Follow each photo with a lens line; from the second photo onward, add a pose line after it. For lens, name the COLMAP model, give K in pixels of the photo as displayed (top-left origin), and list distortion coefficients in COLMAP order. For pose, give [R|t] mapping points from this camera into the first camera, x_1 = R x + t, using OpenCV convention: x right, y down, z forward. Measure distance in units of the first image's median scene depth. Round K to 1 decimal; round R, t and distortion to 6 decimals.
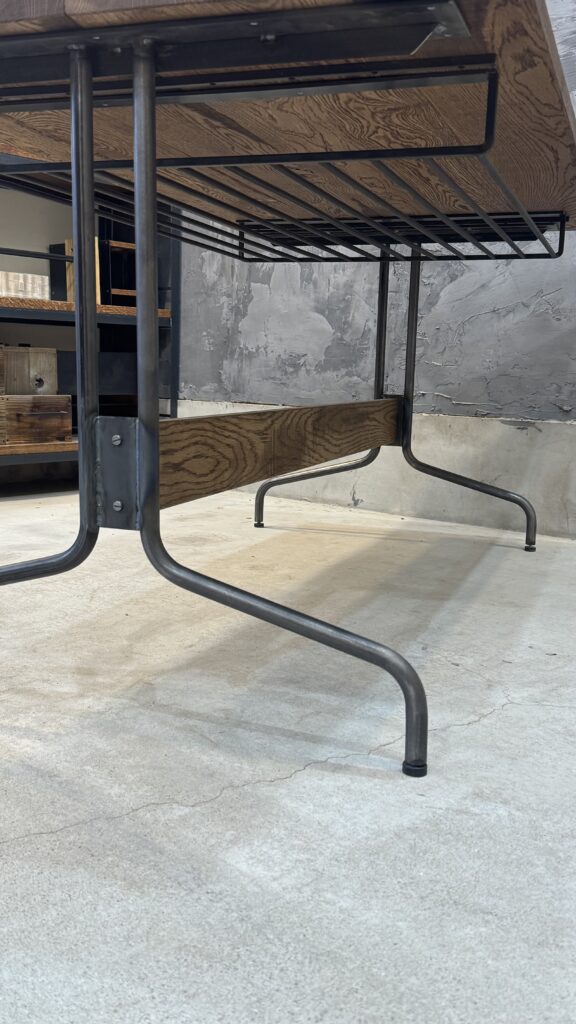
lens RADIAL K [[999.9, 0, 275.0], [0, 999.9, 520.5], [0, 0, 1]] dist [0.138052, 0.000000]
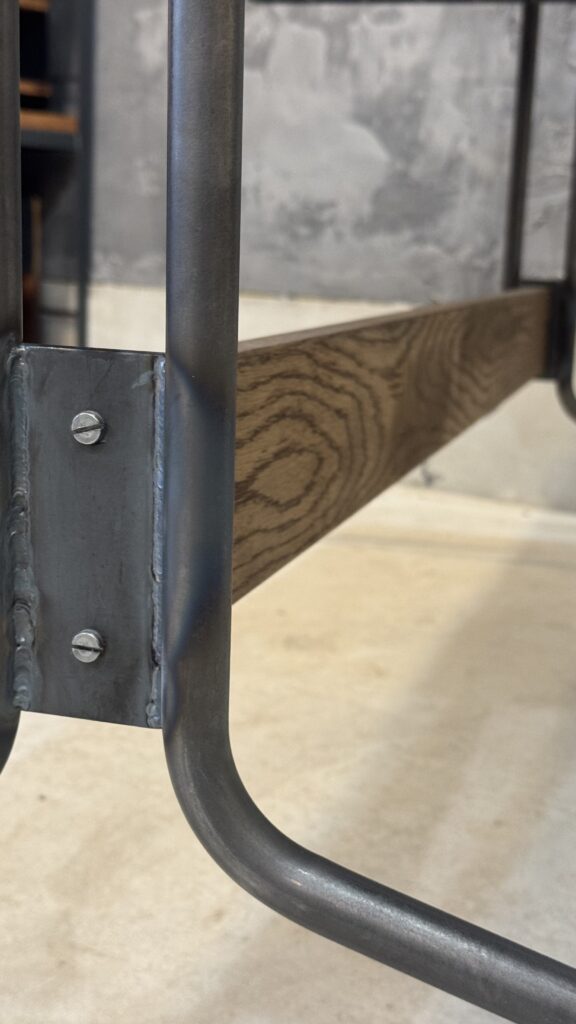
lens RADIAL K [[1468.2, 0, 271.7], [0, 1468.2, 518.6], [0, 0, 1]] dist [0.143104, 0.000000]
pose [[0.998562, 0.000220, 0.053610, -0.078333], [-0.002192, 0.999323, 0.036728, -0.043006], [-0.053565, -0.036793, 0.997886, 0.349806]]
